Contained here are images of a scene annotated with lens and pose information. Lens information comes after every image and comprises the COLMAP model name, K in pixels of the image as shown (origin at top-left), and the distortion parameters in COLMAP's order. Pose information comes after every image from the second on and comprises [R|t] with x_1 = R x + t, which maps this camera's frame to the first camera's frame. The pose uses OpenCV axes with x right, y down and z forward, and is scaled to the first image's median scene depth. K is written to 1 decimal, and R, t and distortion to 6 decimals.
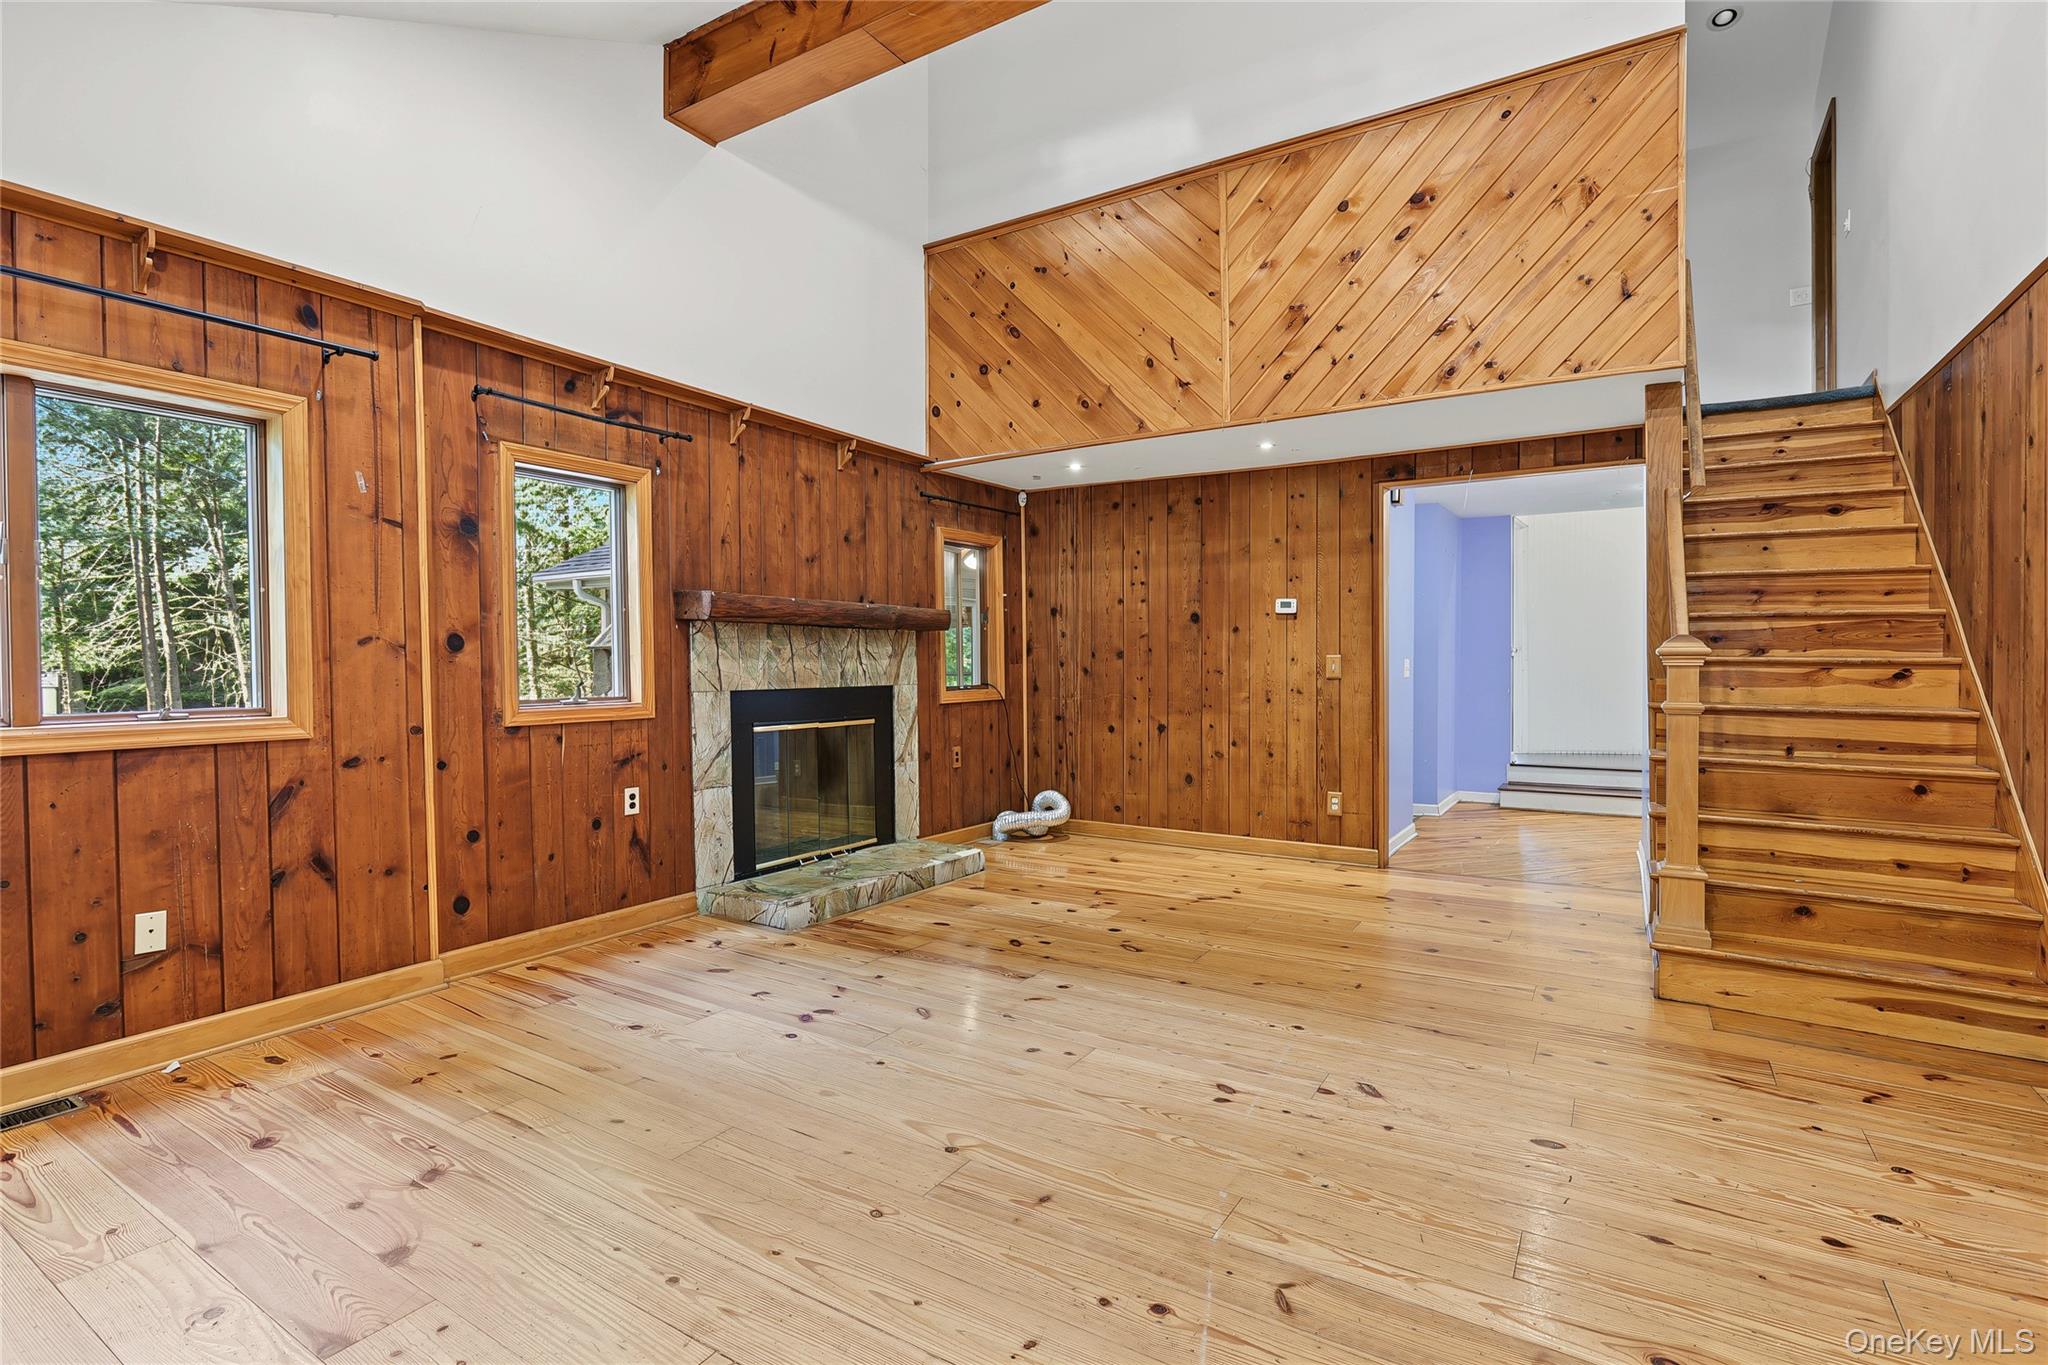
lens RADIAL K [[972.3, 0, 1023.6], [0, 972.3, 678.4], [0, 0, 1]] dist [-0.013610, 0.004411]
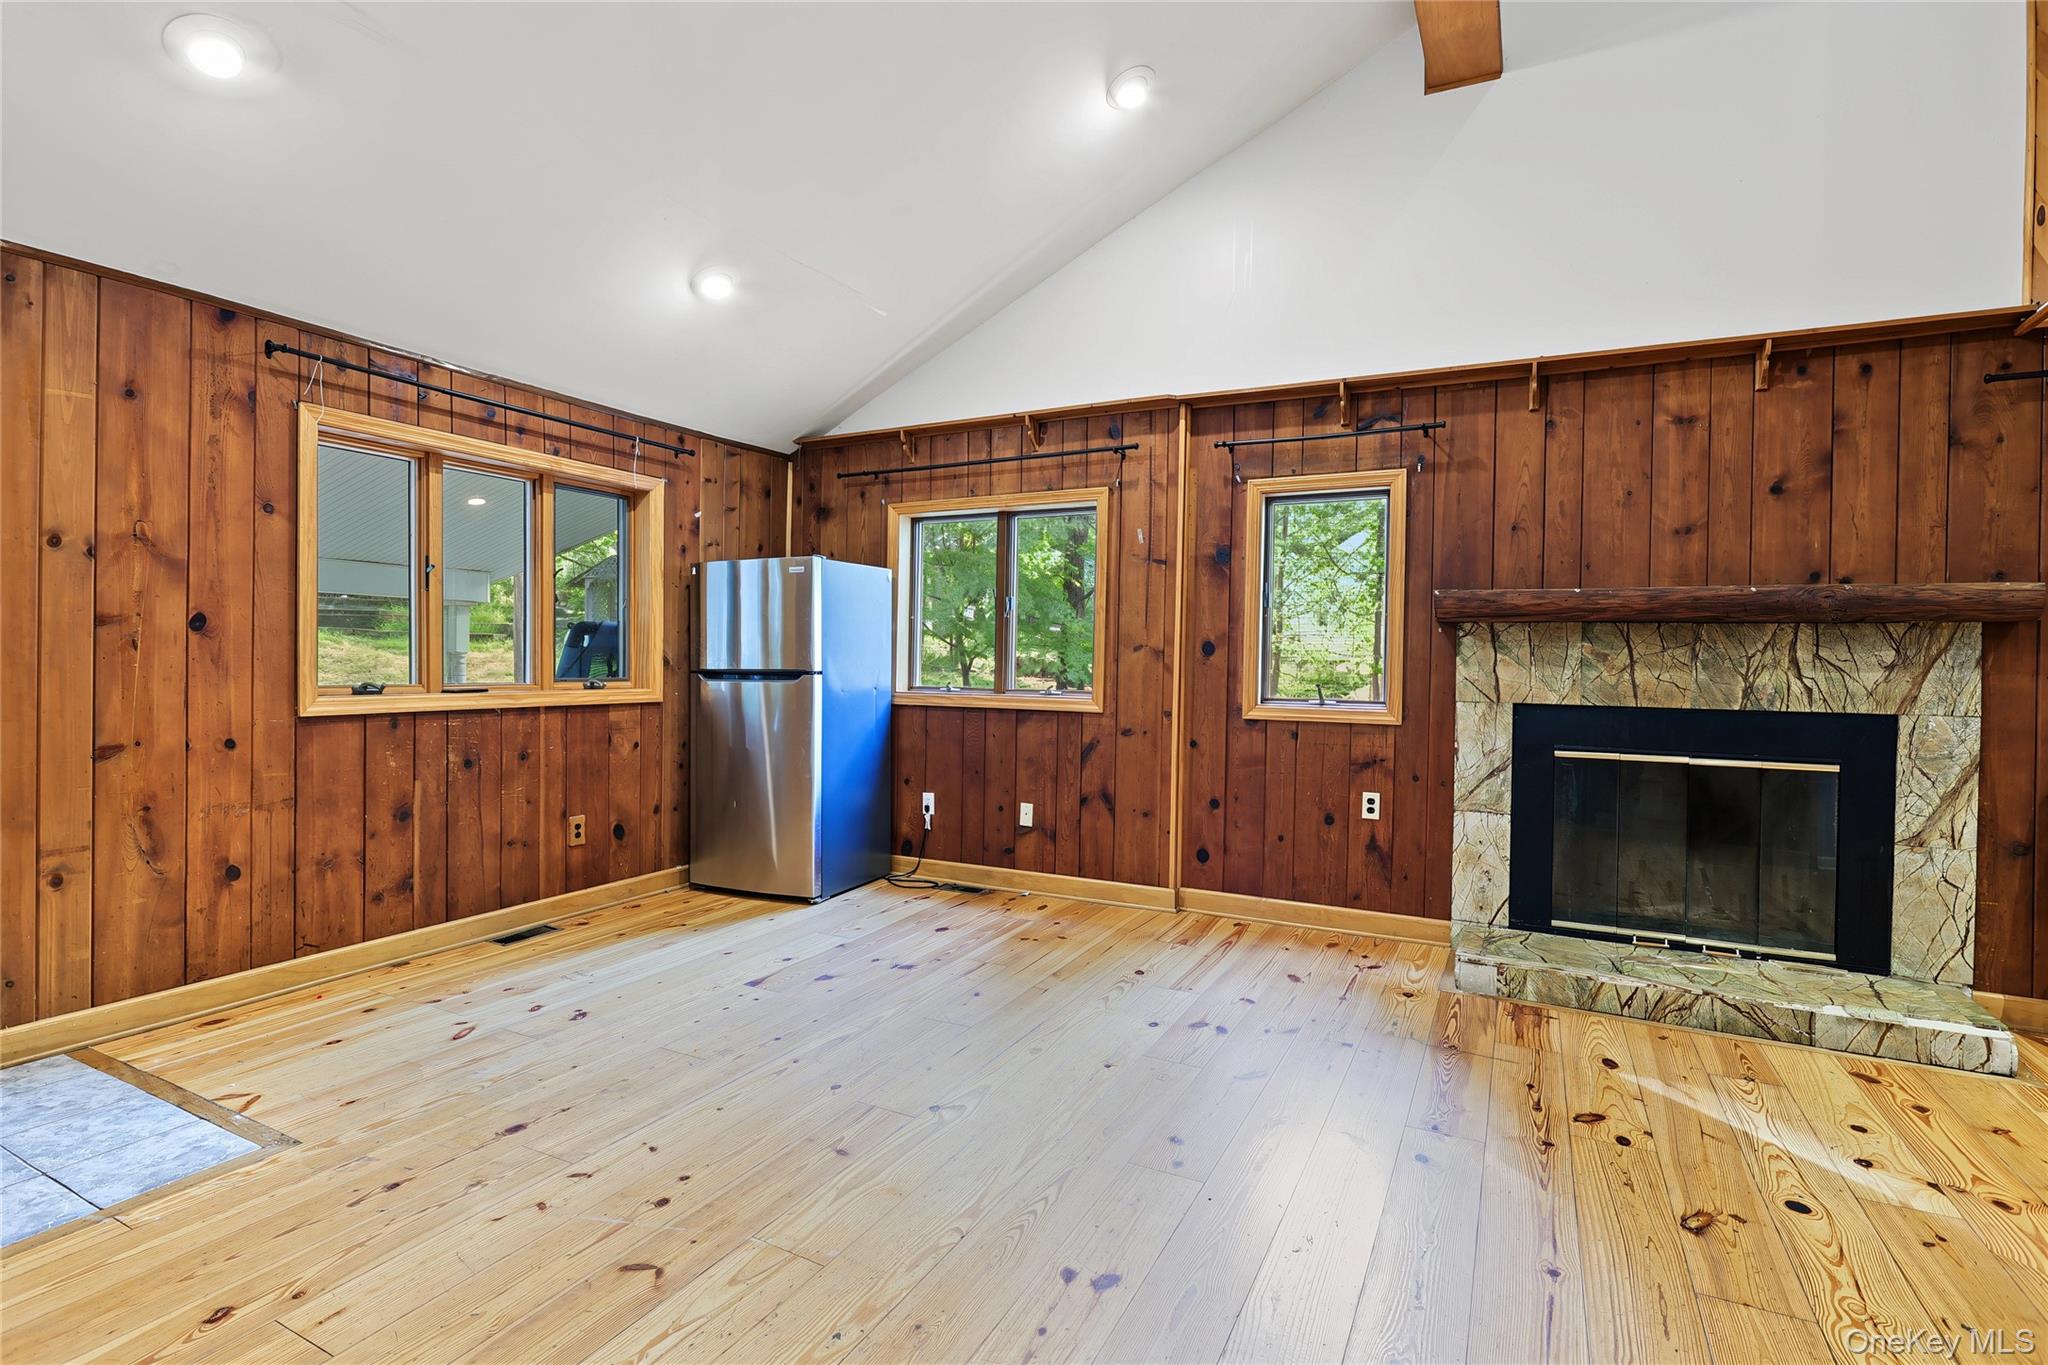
lens RADIAL K [[972.3, 0, 1018.1], [0, 972.3, 680.6], [0, 0, 1]] dist [-0.013610, 0.004411]
pose [[0.075333, 0.024250, -0.996864, 0.665228], [-0.032683, 0.999227, 0.021838, -0.014981], [0.996623, 0.030936, 0.076067, 0.655537]]
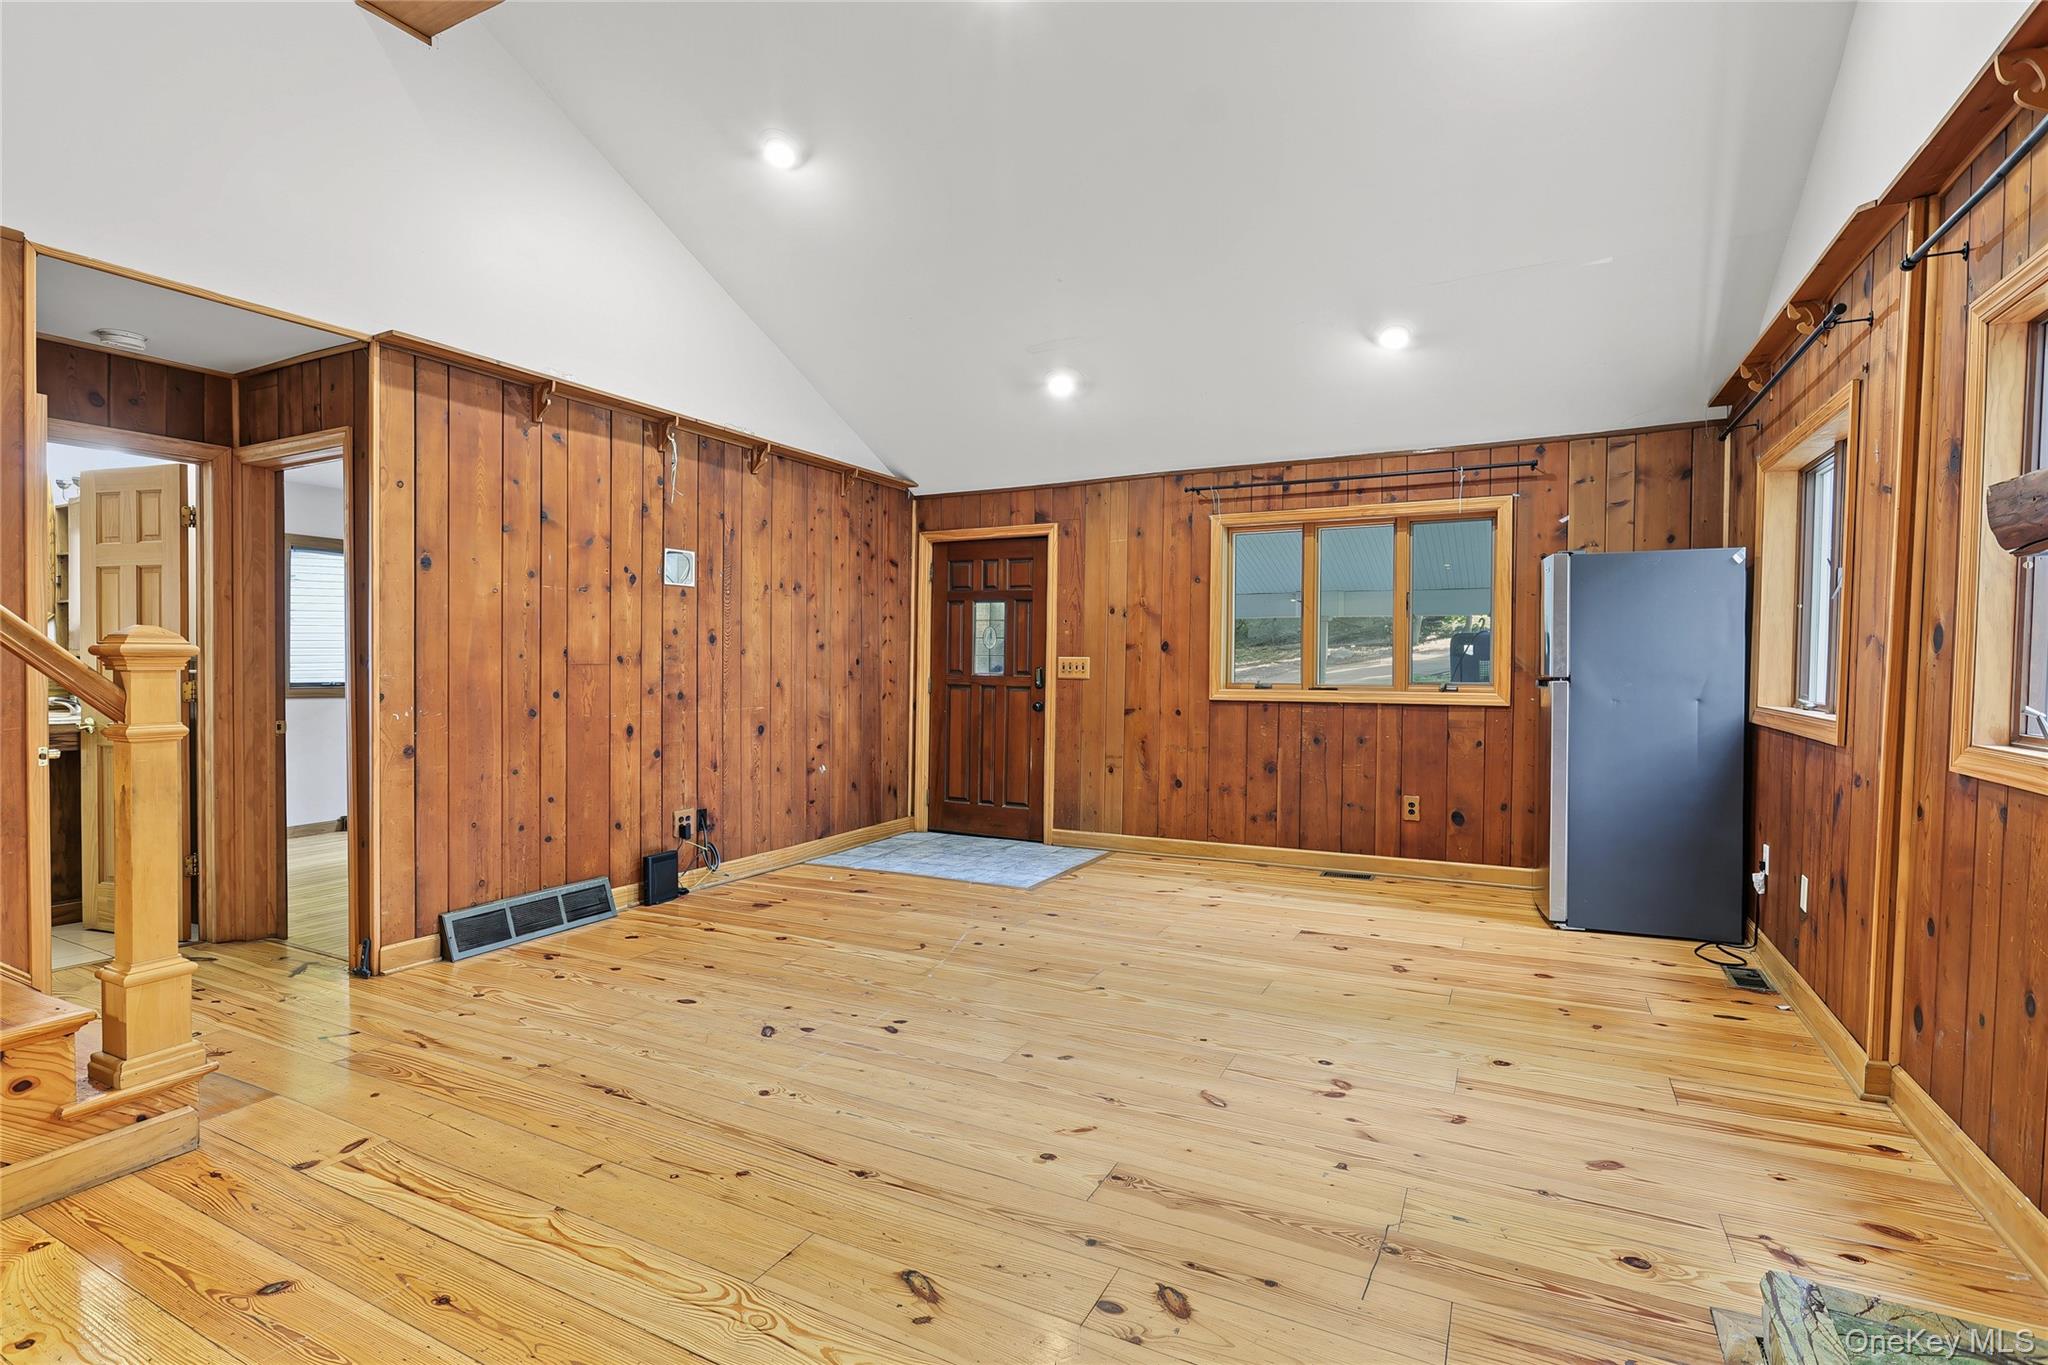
lens RADIAL K [[972.3, 0, 1017.1], [0, 972.3, 676.2], [0, 0, 1]] dist [-0.013610, 0.004411]
pose [[-0.996944, 0.001518, -0.078111, 0.111870], [-0.001272, 0.999363, 0.035654, -0.033051], [0.078115, 0.035644, -0.996307, 1.626329]]
